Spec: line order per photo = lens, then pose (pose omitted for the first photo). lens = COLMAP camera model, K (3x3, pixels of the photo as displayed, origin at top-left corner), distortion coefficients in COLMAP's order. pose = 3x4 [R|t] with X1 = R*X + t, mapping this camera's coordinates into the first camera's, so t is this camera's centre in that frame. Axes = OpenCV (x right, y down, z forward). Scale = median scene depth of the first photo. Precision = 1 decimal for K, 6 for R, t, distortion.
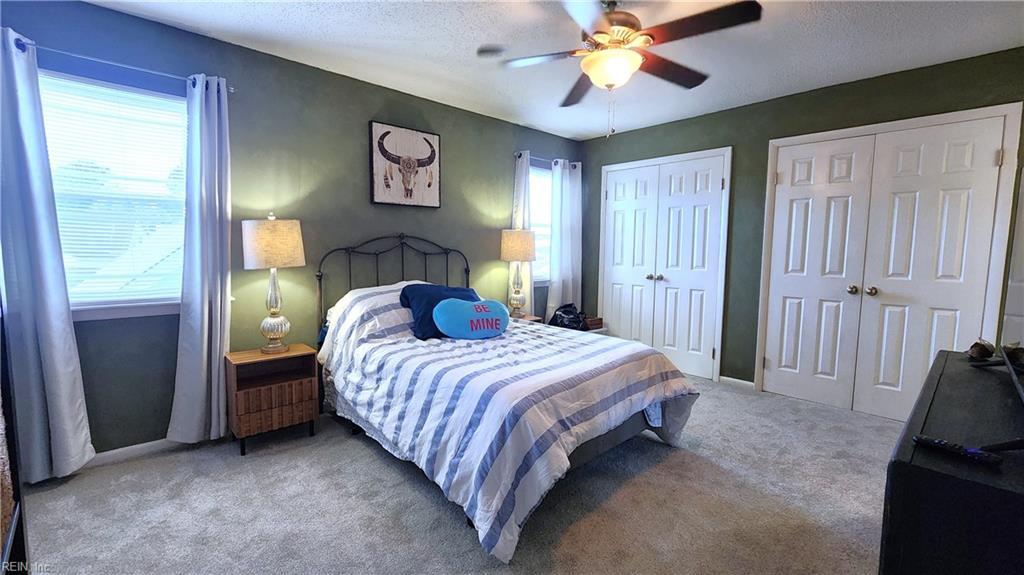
lens RADIAL K [[428.4, 0, 511.7], [0, 428.4, 285.3], [0, 0, 1]] dist [-0.001339, 0.000037]
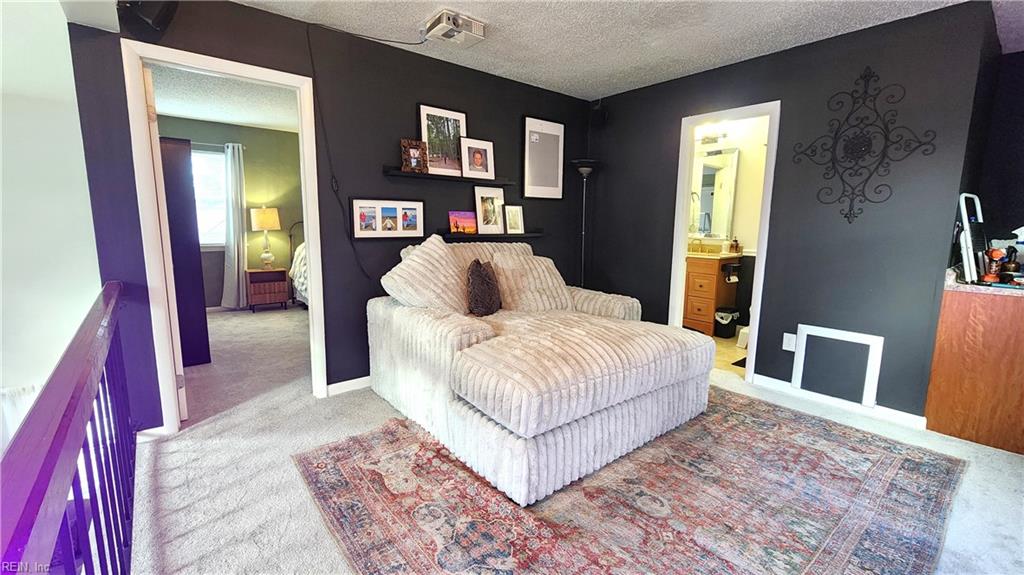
lens RADIAL K [[428.4, 0, 511.7], [0, 428.4, 285.3], [0, 0, 1]] dist [-0.001339, 0.000037]
pose [[0.998297, 0.008823, -0.057666, 0.647934], [-0.005481, 0.998310, 0.057847, 0.082855], [0.058079, -0.057433, 0.996659, -0.877944]]
